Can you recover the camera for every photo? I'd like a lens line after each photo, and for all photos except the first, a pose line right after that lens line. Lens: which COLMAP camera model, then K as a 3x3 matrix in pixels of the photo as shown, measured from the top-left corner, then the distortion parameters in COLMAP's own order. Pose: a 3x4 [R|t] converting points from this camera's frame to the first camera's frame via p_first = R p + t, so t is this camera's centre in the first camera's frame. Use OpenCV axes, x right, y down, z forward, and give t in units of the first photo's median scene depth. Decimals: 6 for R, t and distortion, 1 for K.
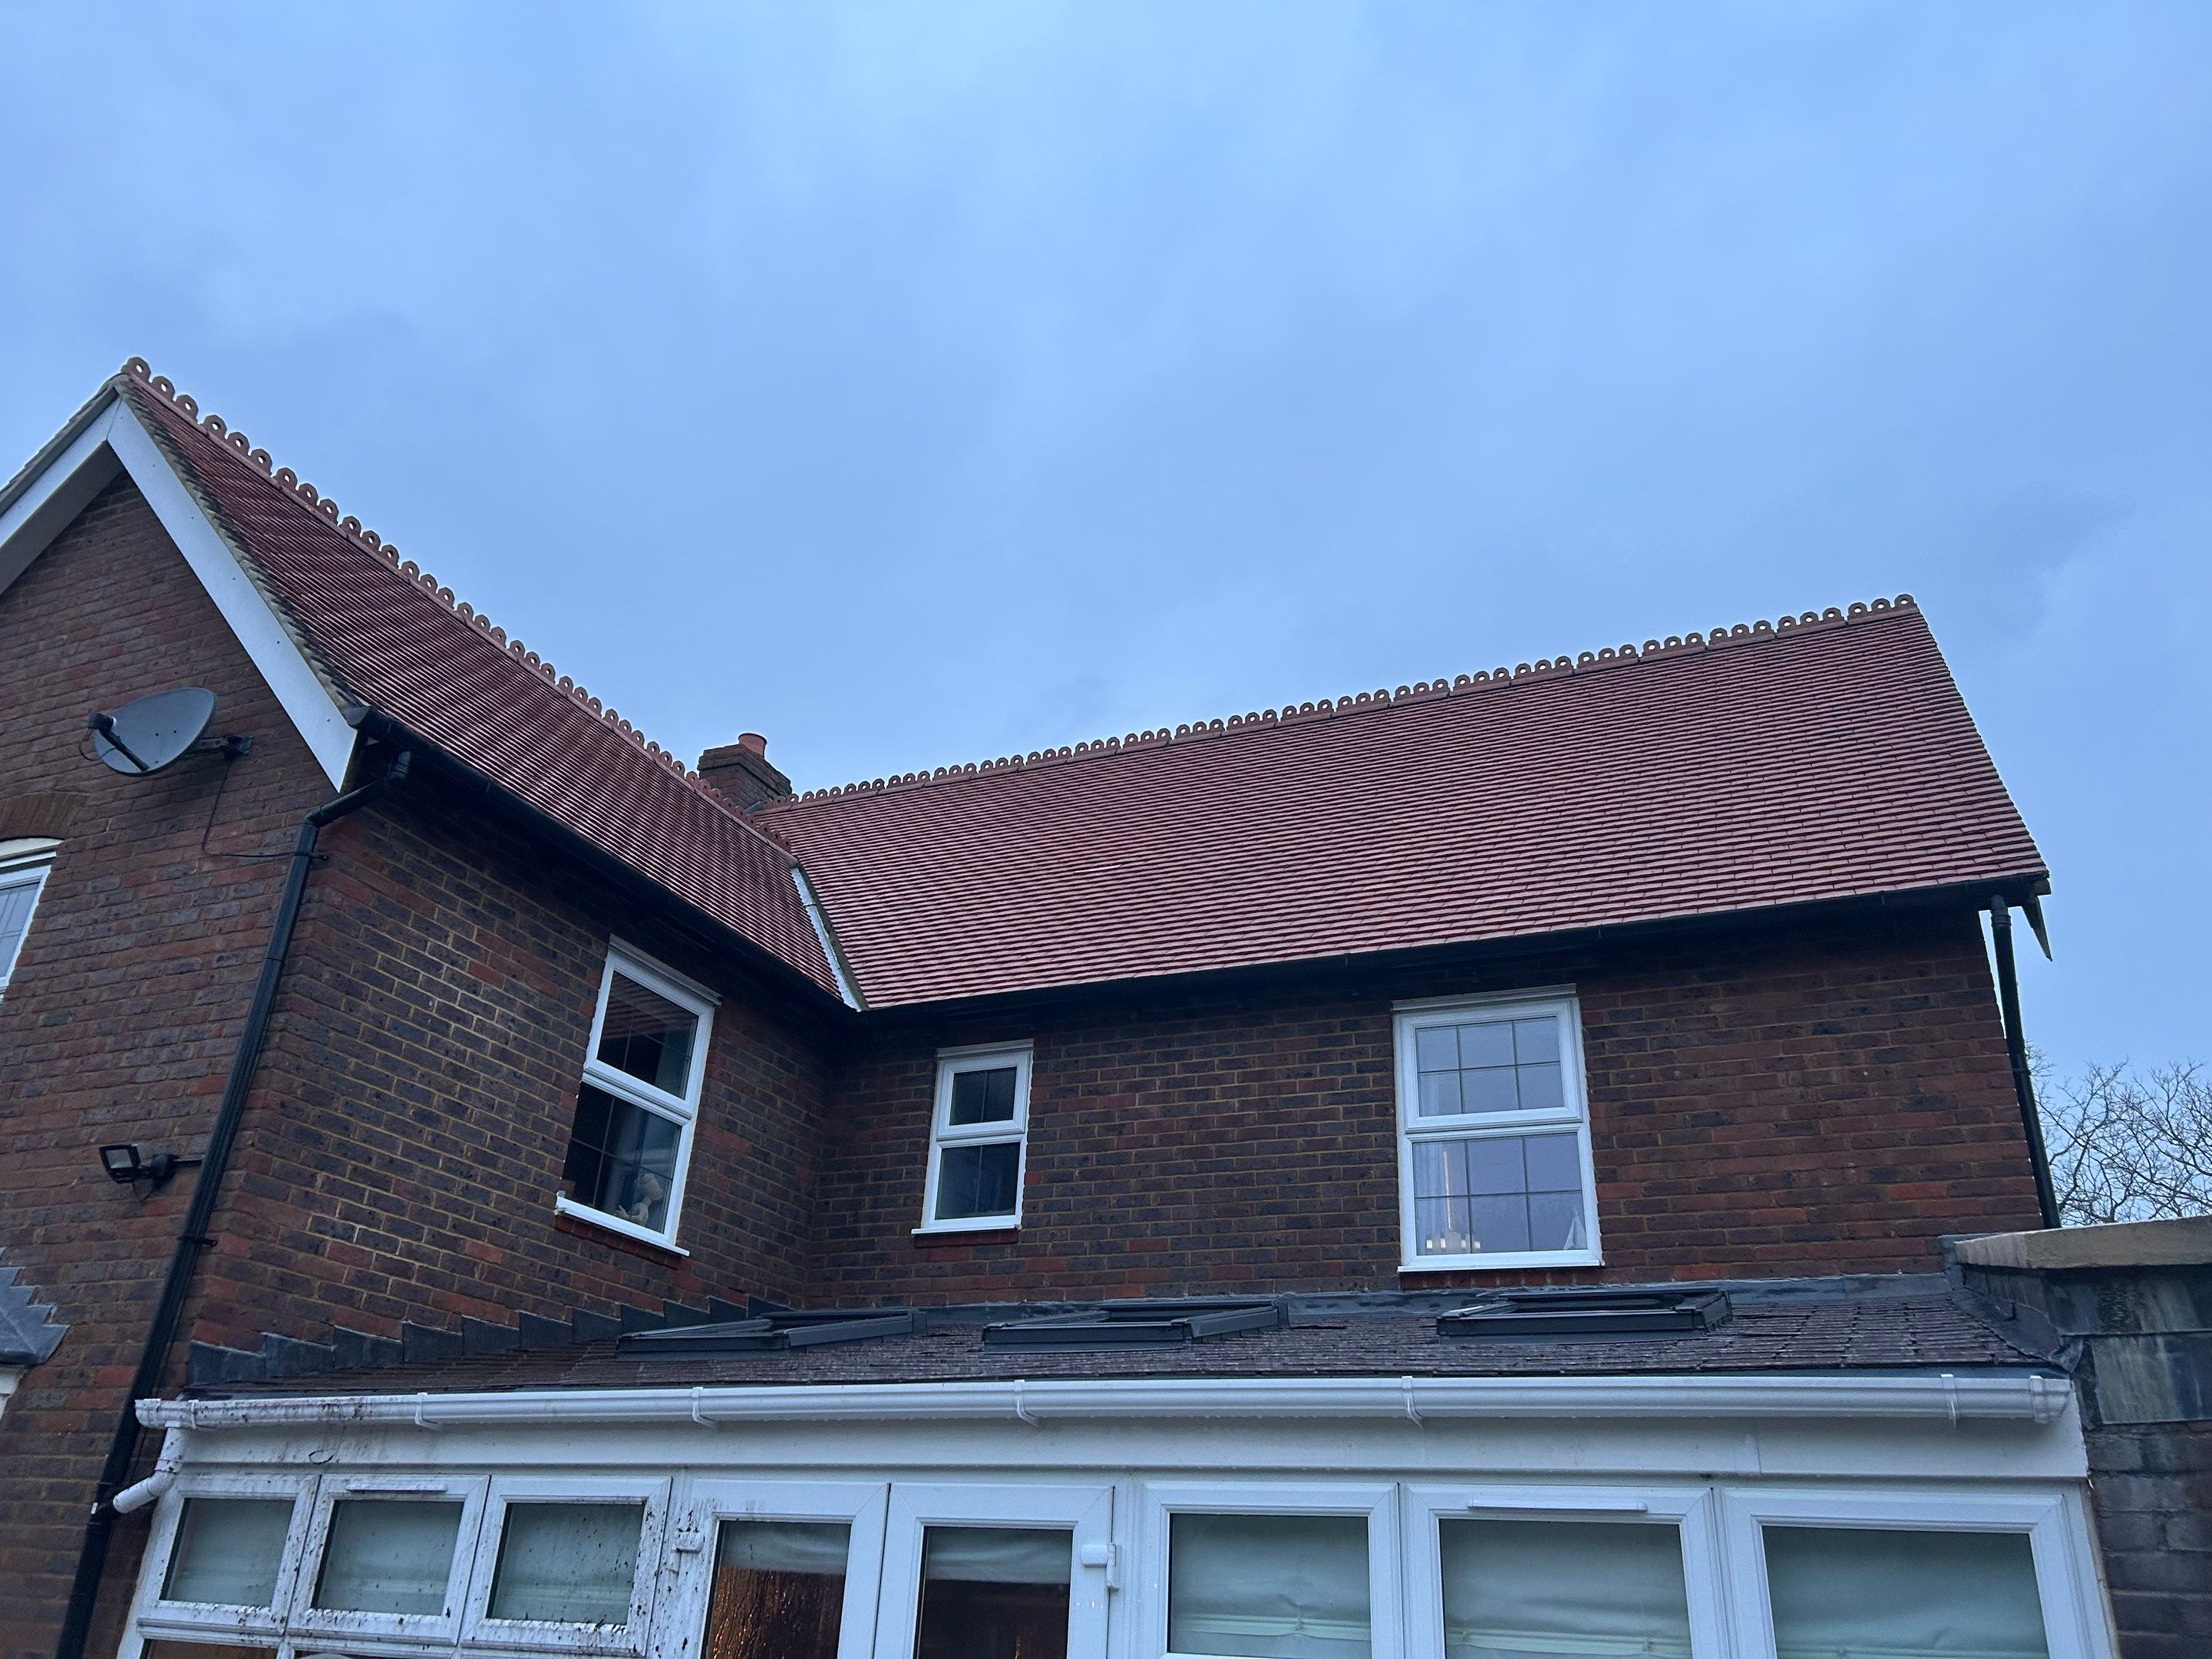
lens RADIAL K [[1663.5, 0, 1102.4], [0, 1663.5, 840.1], [0, 0, 1]] dist [0.054384, -0.064017]
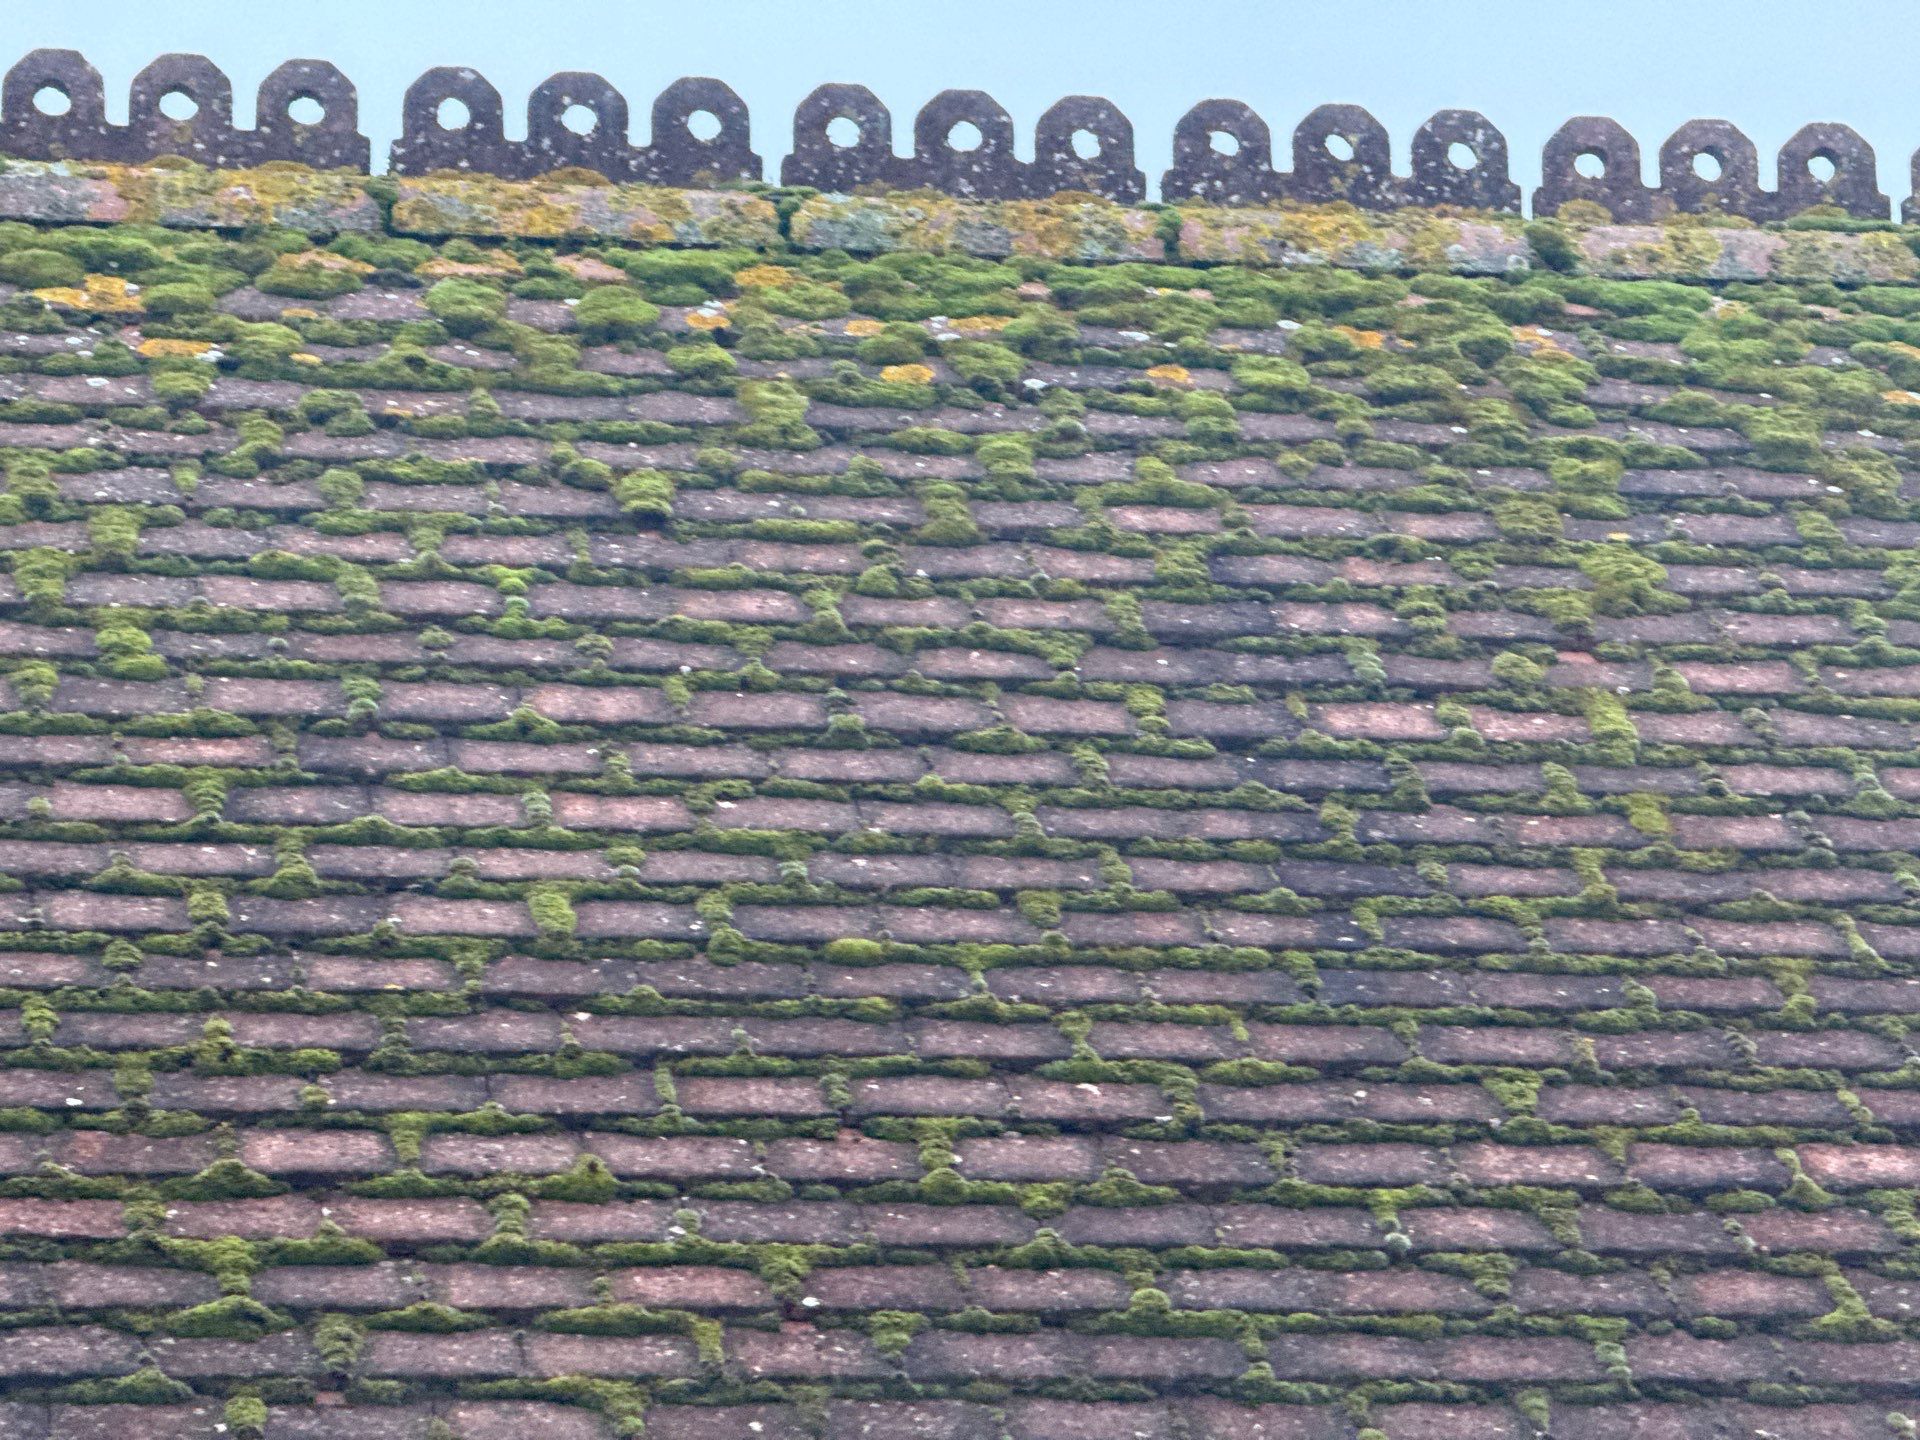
lens RADIAL K [[758.4, 0, 960.0], [0, 758.4, 720.0], [0, 0, 1]] dist [0.000562, -0.000051]
pose [[0.867881, -0.015780, 0.496521, 0.494333], [-0.181735, 0.920126, 0.346902, -0.149977], [-0.462336, -0.391305, 0.795692, 1.506718]]
